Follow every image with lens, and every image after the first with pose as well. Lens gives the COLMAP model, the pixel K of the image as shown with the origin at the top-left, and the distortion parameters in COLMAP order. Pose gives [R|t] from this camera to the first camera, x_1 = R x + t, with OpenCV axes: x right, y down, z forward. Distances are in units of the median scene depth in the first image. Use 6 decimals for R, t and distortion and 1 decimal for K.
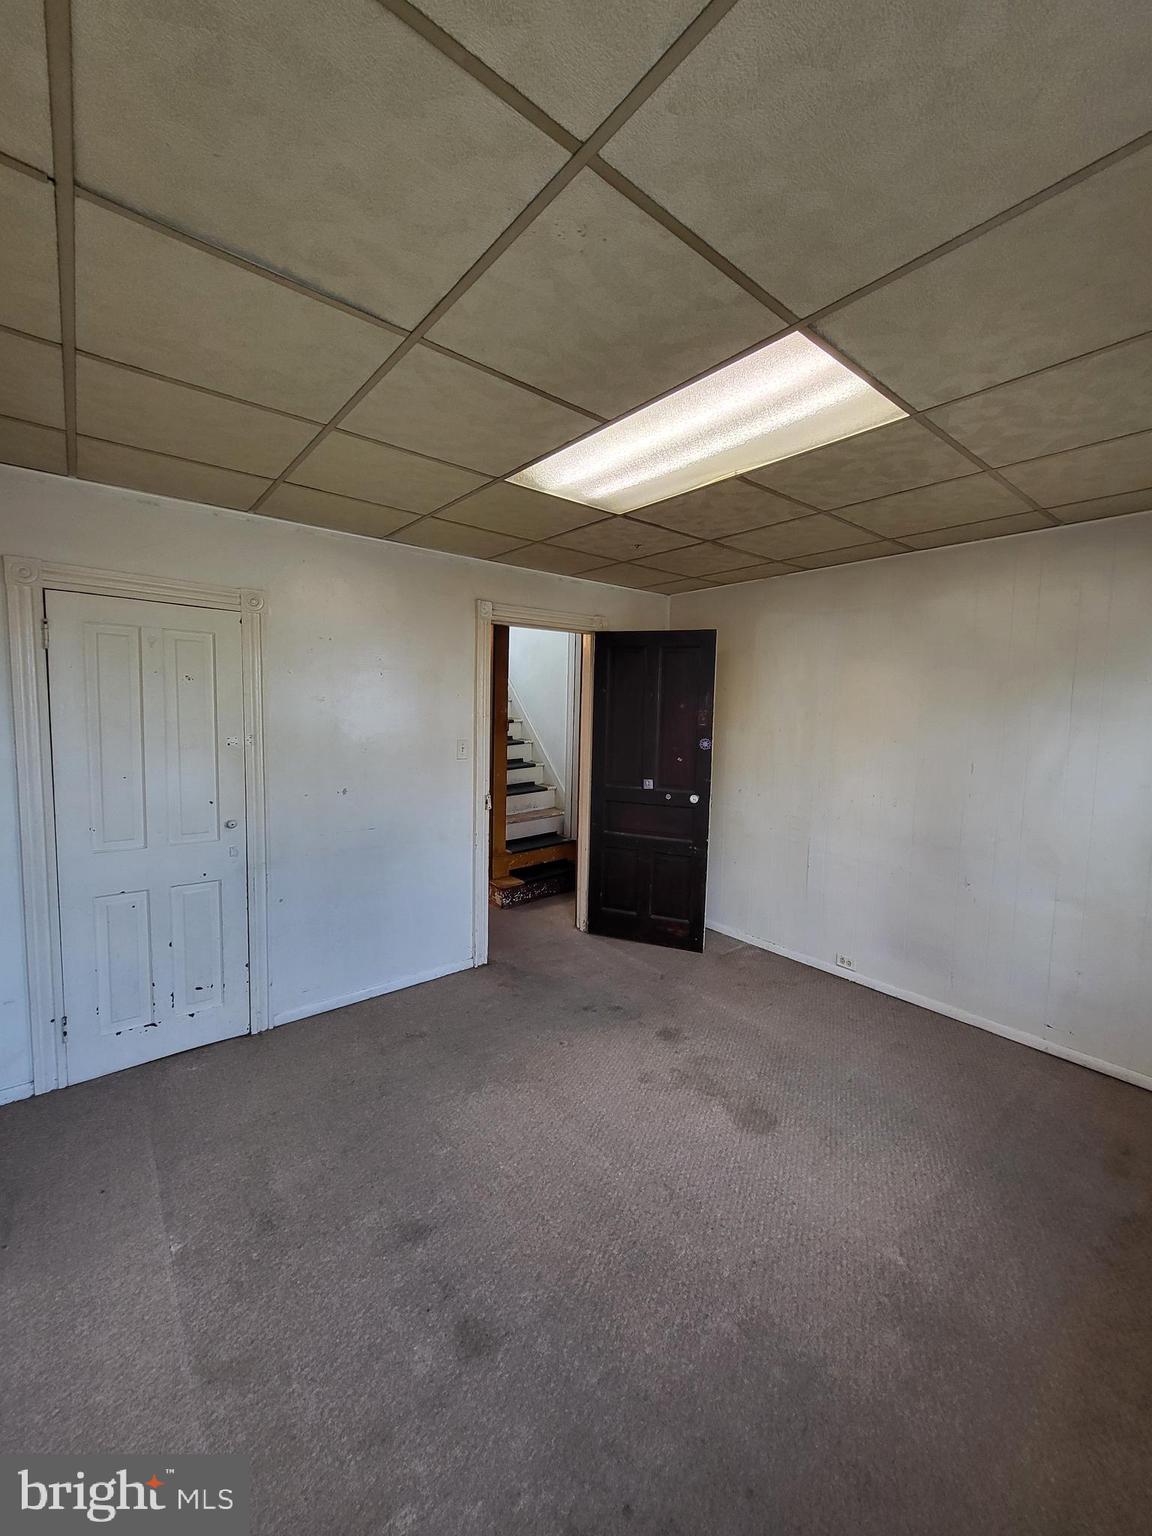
lens RADIAL K [[603.0, 0, 582.0], [0, 603.0, 756.5], [0, 0, 1]] dist [-0.001409, -0.000584]
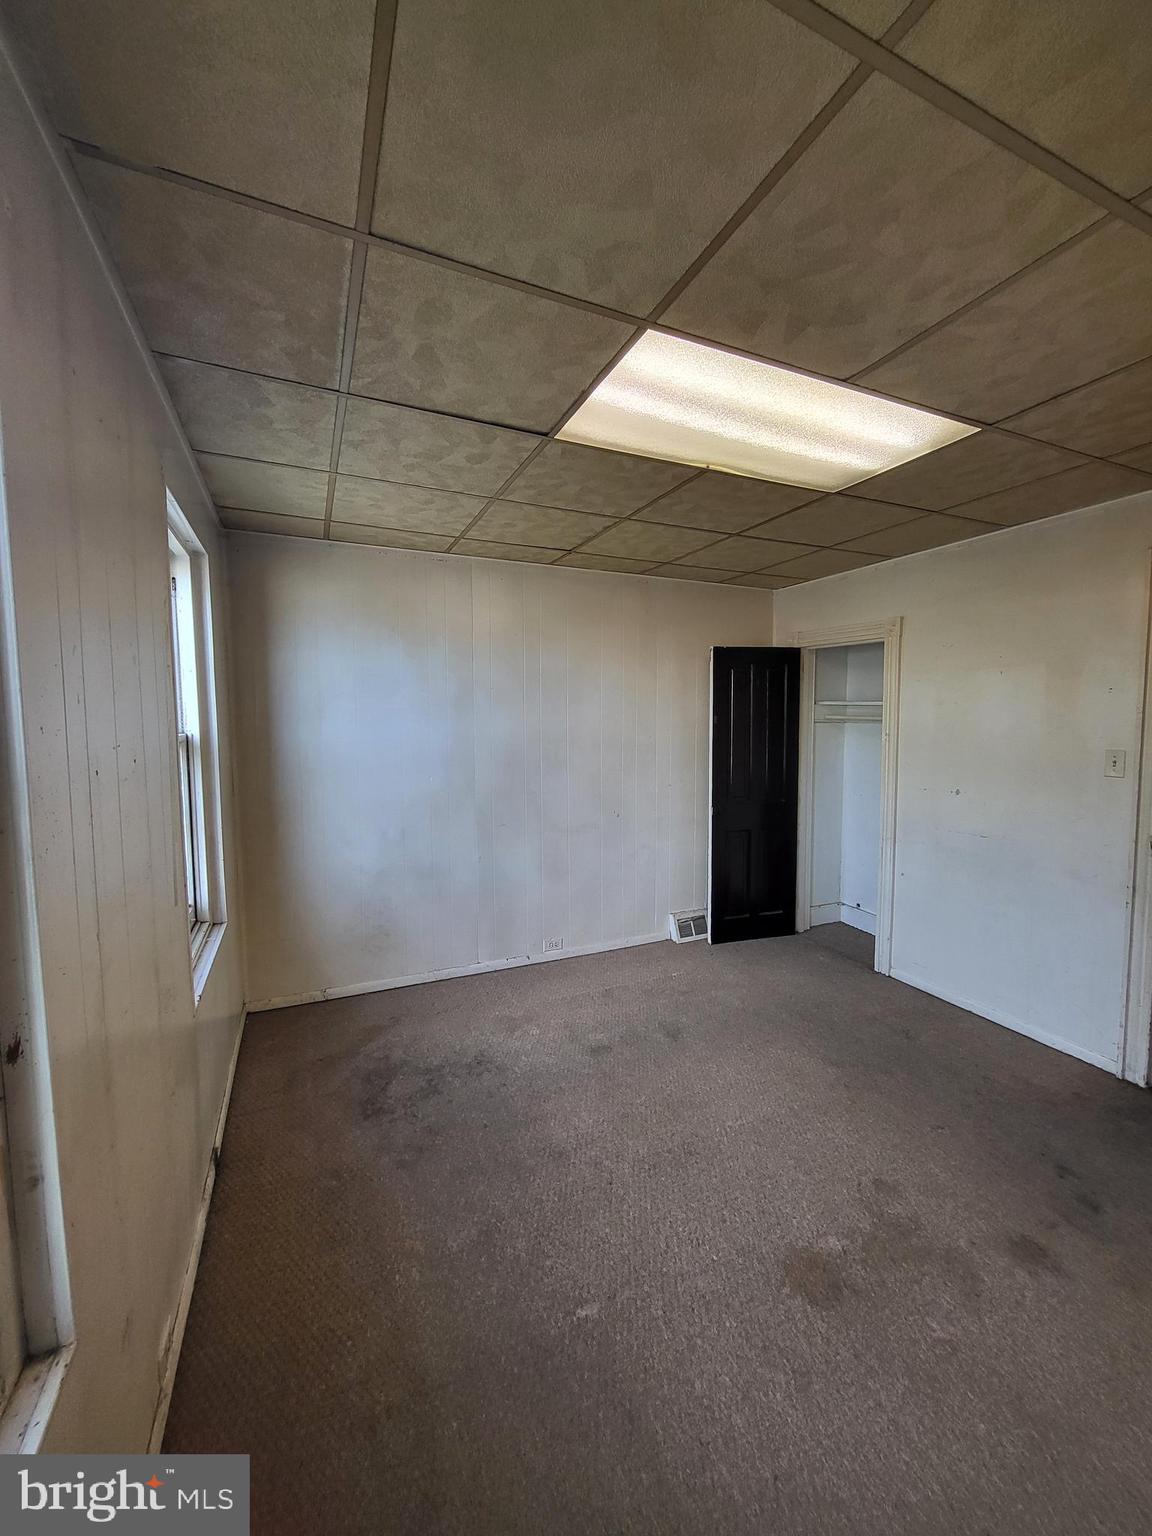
lens RADIAL K [[603.0, 0, 580.1], [0, 603.0, 763.4], [0, 0, 1]] dist [-0.001409, -0.000584]
pose [[-0.255838, 0.061965, -0.964732, 0.896223], [-0.083934, 0.992751, 0.086023, -0.028728], [0.963069, 0.102982, -0.248783, 0.757792]]
